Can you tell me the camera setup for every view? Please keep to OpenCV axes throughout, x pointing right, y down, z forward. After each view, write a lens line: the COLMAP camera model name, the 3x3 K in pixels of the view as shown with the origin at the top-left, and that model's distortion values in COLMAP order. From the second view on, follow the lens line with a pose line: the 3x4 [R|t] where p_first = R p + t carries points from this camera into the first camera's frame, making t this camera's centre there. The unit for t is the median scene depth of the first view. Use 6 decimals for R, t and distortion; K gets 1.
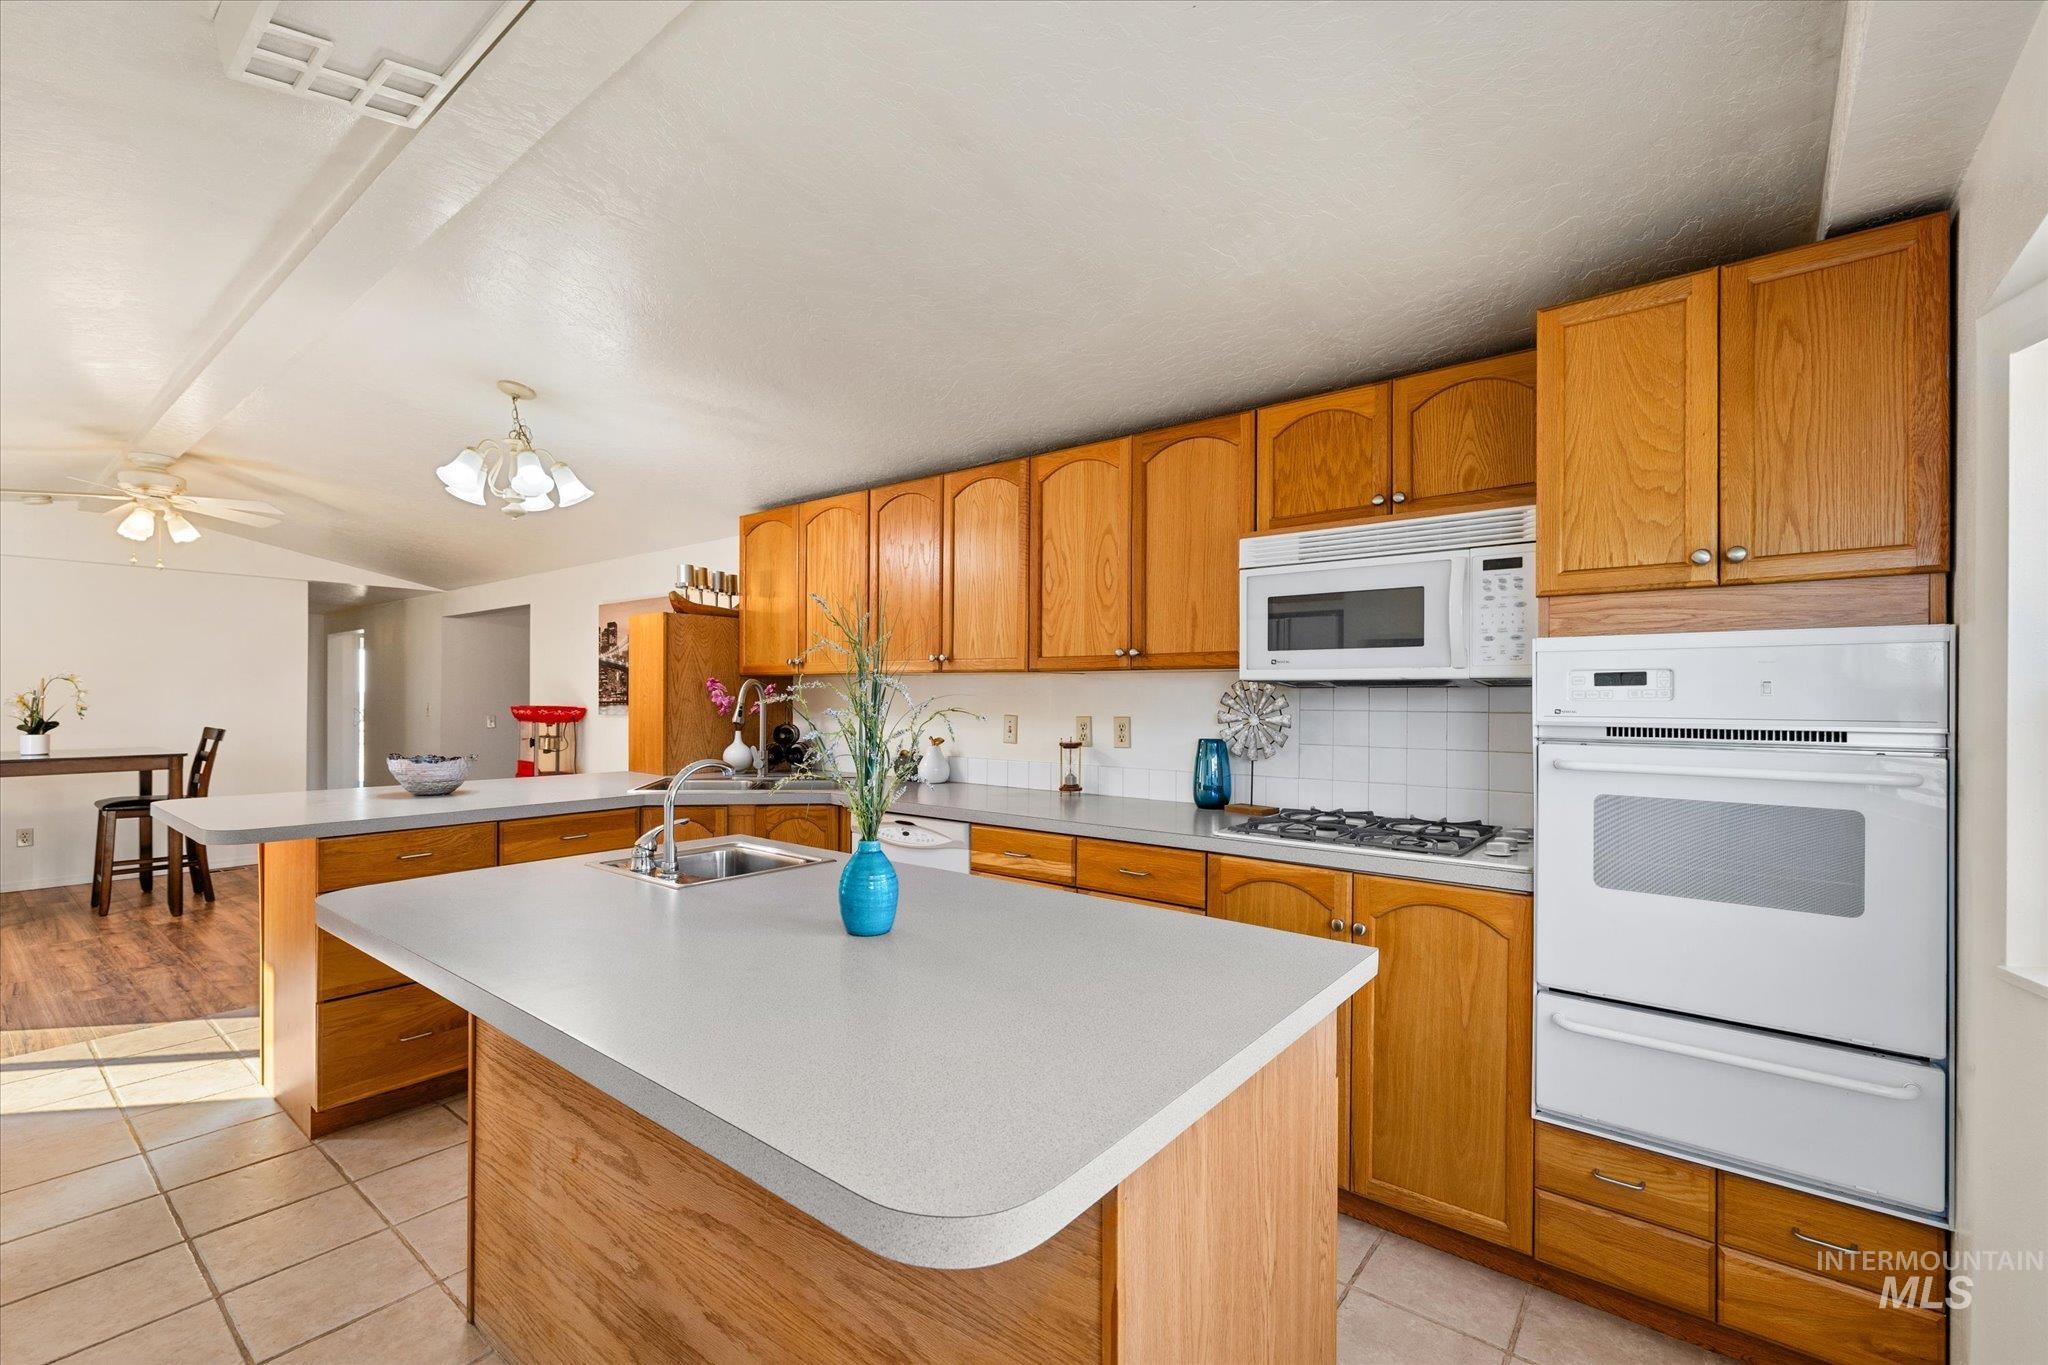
lens RADIAL K [[864.4, 0, 1024.5], [0, 864.4, 703.7], [0, 0, 1]] dist [-0.000273, 0.001446]
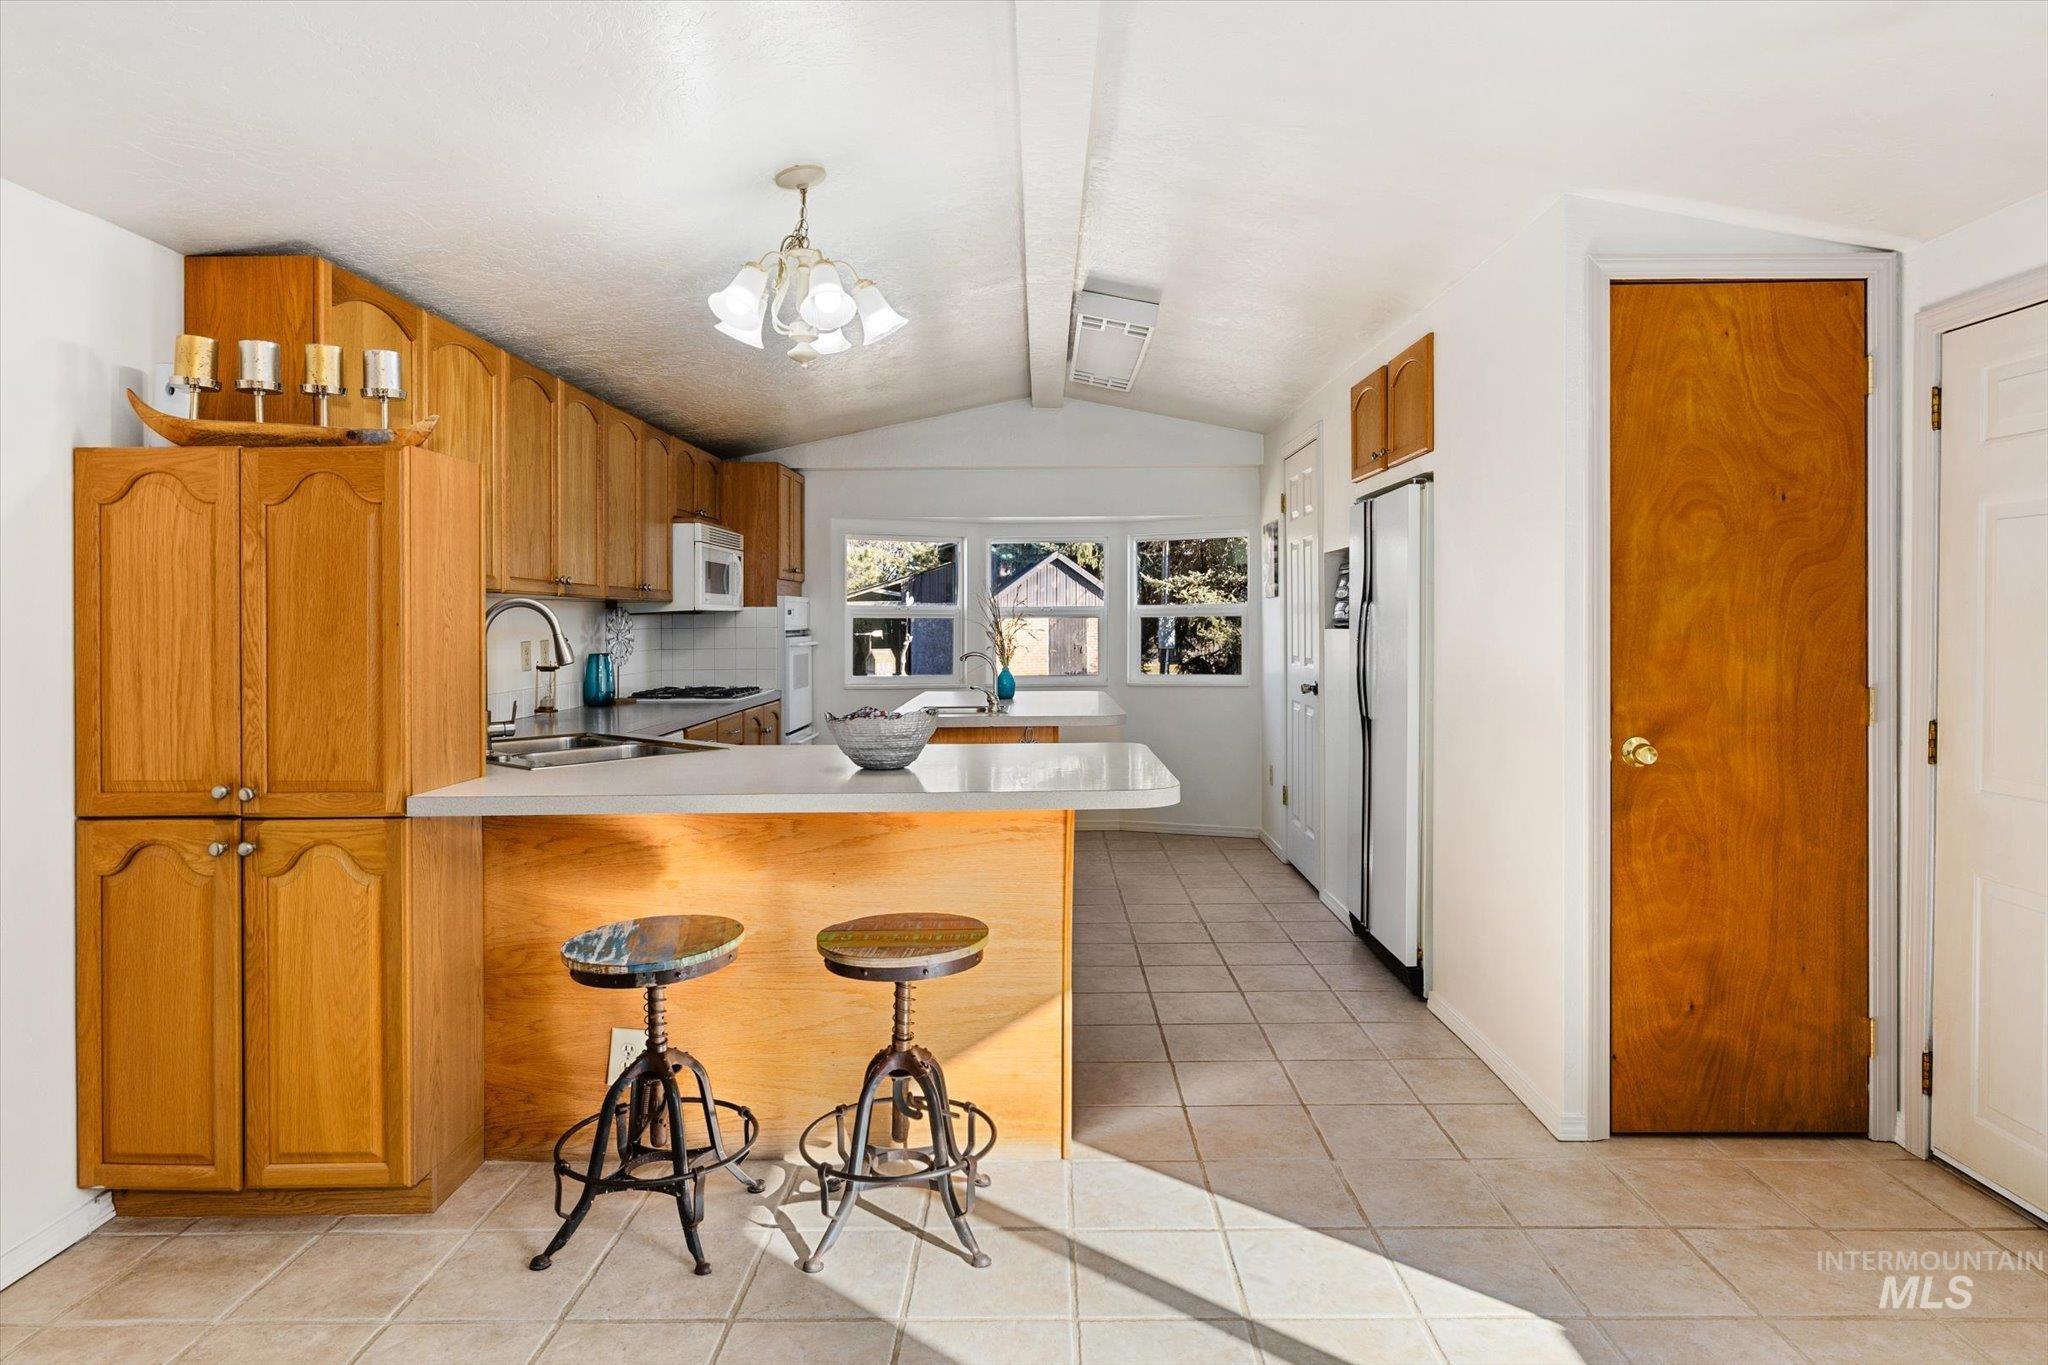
lens RADIAL K [[1166.7, 0, 1038.9], [0, 1166.7, 629.5], [0, 0, 1]] dist [-0.000267, 0.000144]
pose [[-0.615352, -0.007015, 0.788221, -1.514820], [0.012844, 0.999738, 0.018925, -0.019163], [-0.788148, 0.021770, -0.615101, 1.501532]]
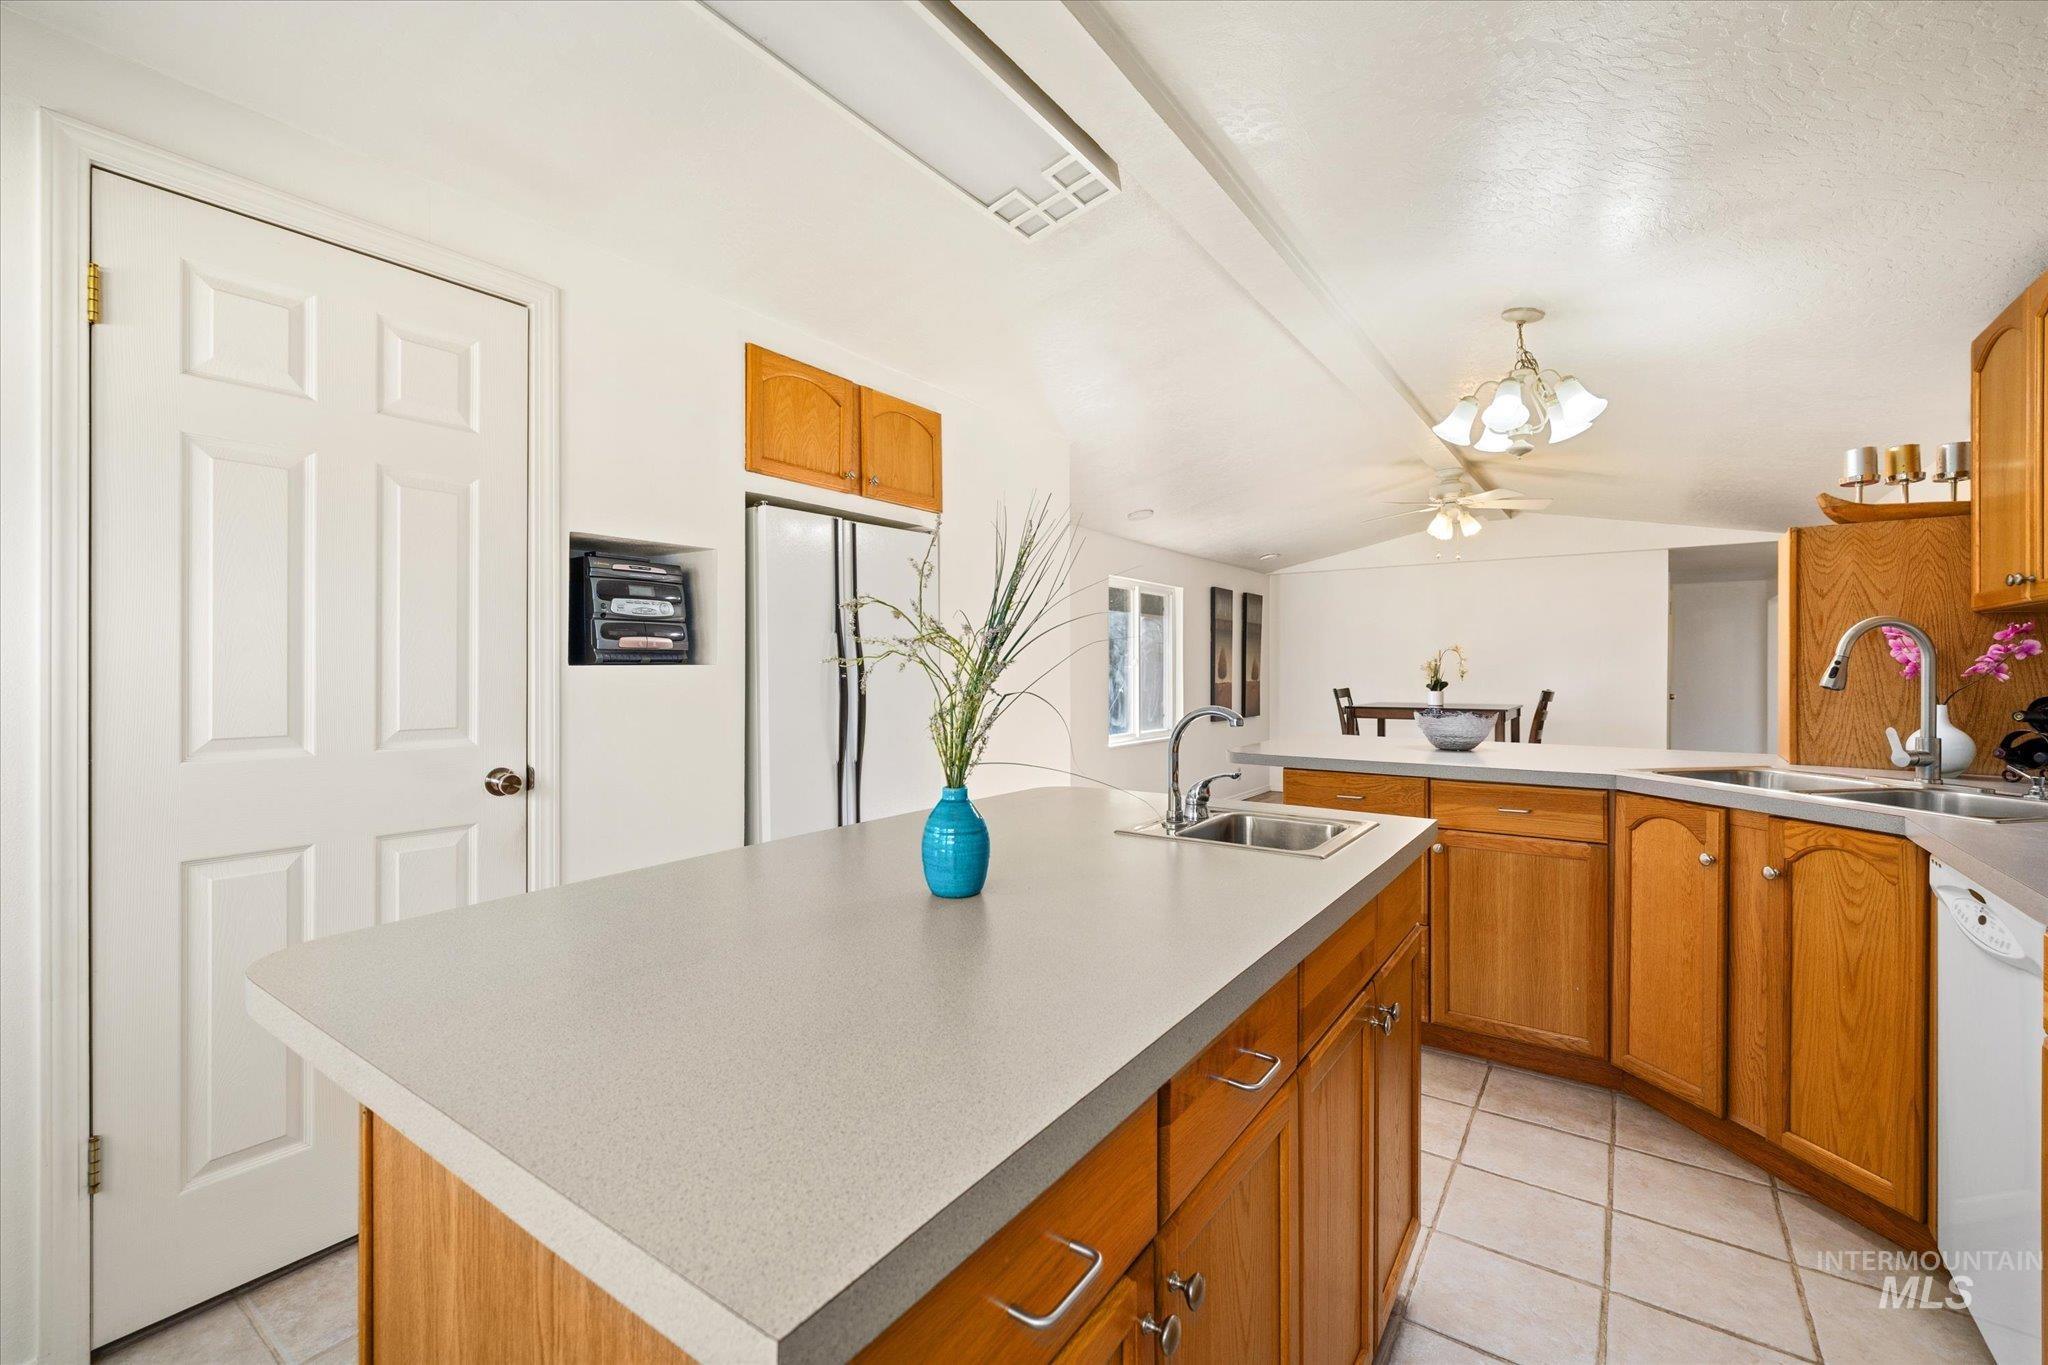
lens RADIAL K [[864.4, 0, 1029.1], [0, 864.4, 680.4], [0, 0, 1]] dist [-0.000273, 0.001446]
pose [[0.055463, 0.009845, -0.998412, 0.310365], [-0.008256, 0.999922, 0.009401, 0.018389], [0.998427, 0.007722, 0.055540, 0.452172]]
